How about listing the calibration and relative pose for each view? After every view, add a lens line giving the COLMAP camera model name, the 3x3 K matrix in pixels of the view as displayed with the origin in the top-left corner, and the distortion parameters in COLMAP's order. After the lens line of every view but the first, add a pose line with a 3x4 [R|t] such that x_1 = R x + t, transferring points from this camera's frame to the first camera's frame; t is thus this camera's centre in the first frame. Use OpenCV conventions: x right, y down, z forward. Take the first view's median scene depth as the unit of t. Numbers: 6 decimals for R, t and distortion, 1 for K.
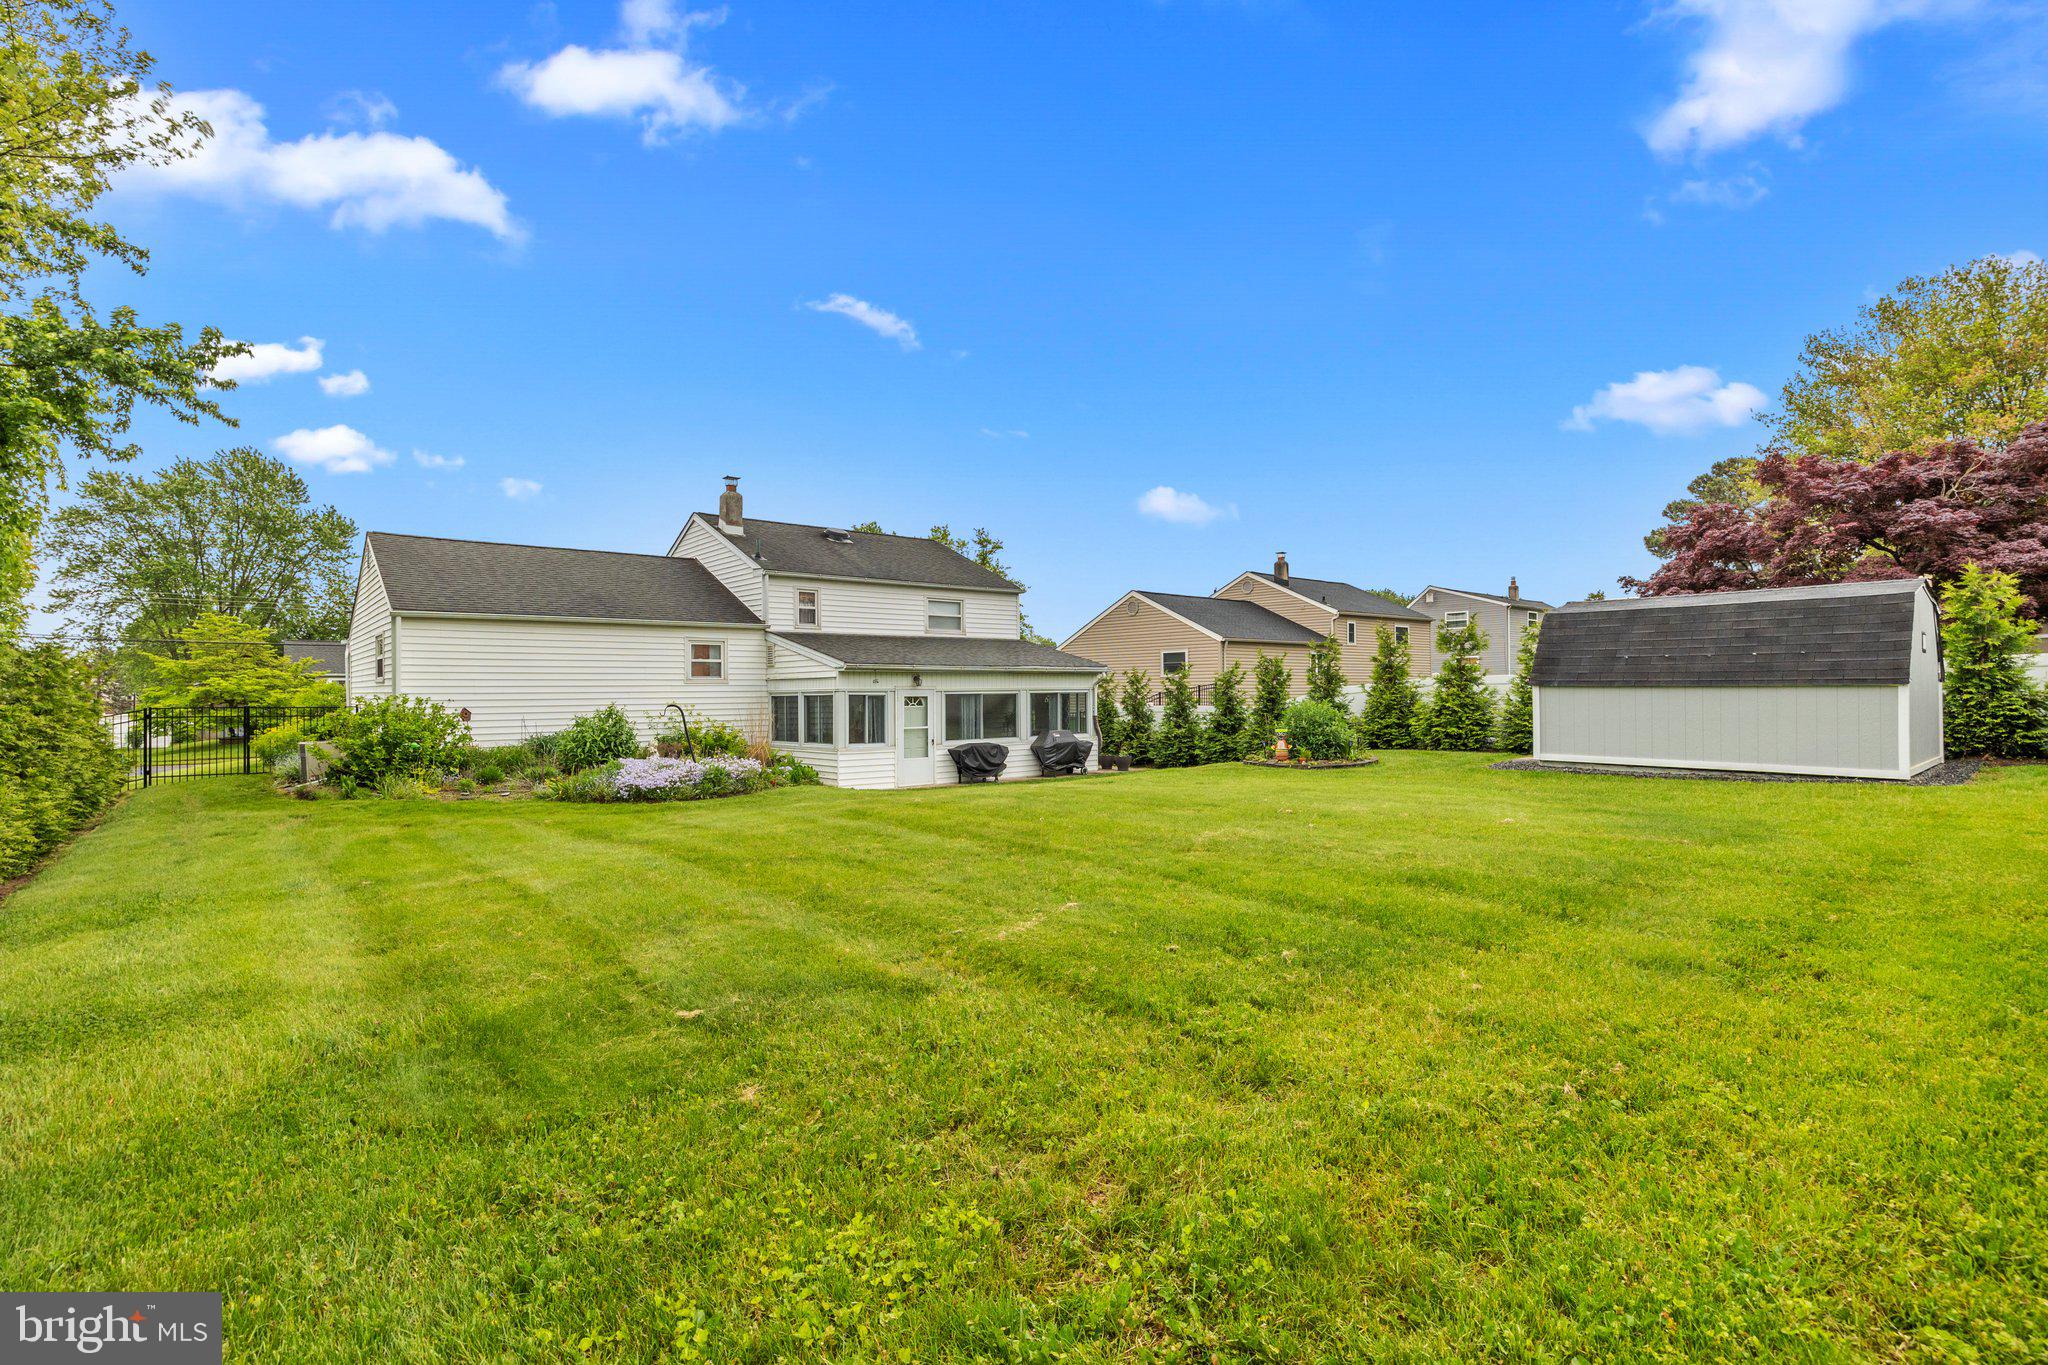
lens RADIAL K [[951.0, 0, 1024.0], [0, 951.0, 682.5], [0, 0, 1]] dist [-0.010156, 0.000803]
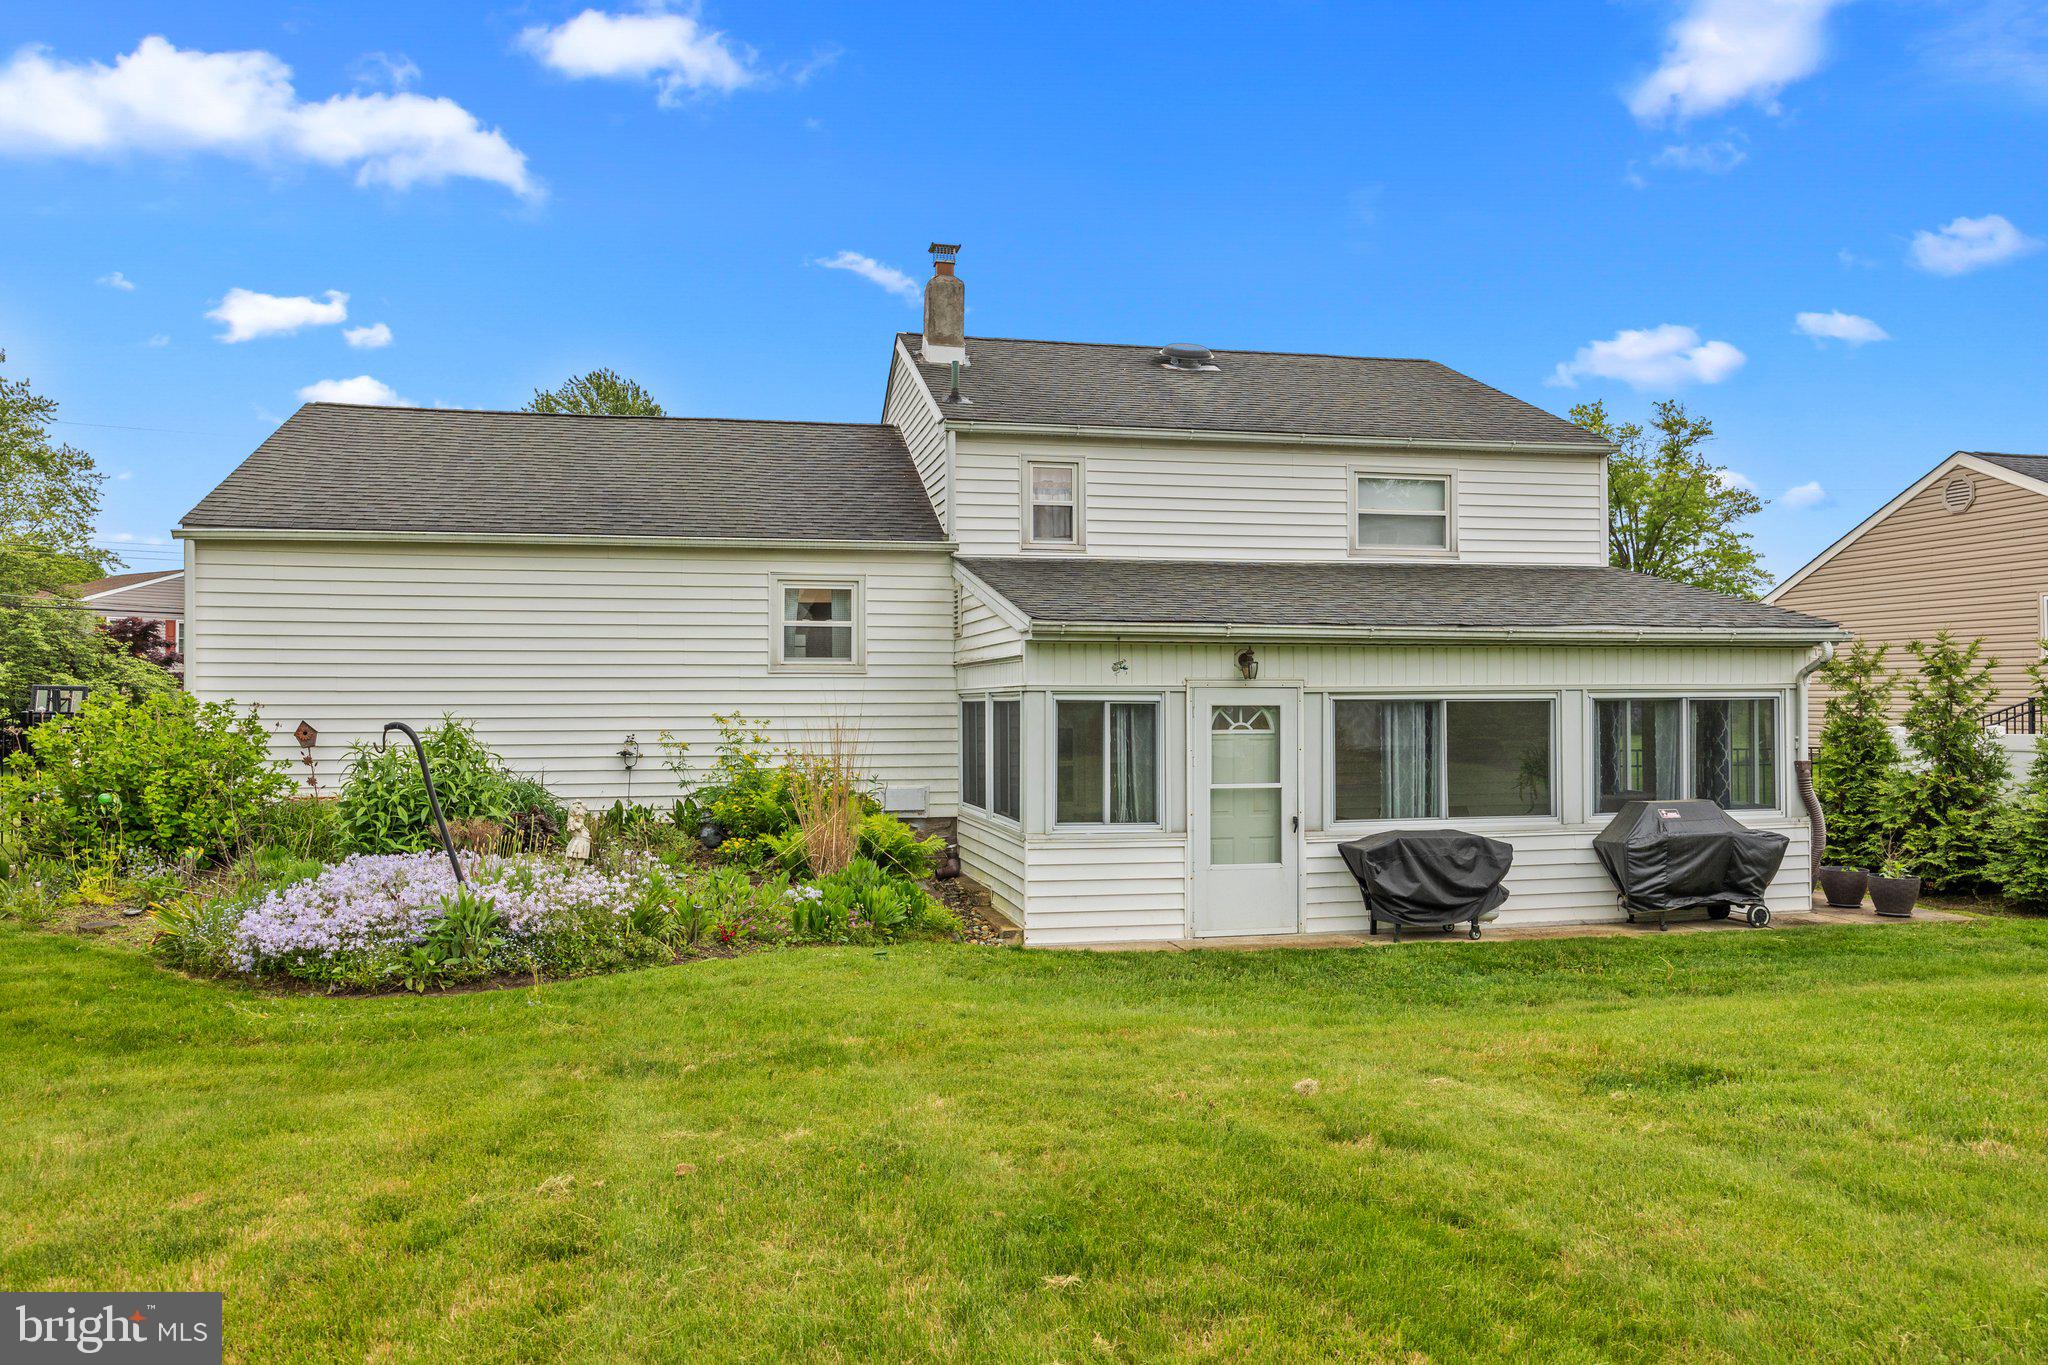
lens RADIAL K [[1431.0, 0, 1024.0], [0, 1431.0, 682.5], [0, 0, 1]] dist [-0.004317, -0.001636]
pose [[0.882257, 0.000858, -0.470767, 0.074807], [0.000038, 0.999998, 0.001894, 0.003896], [0.470768, -0.001689, 0.882255, 0.407173]]
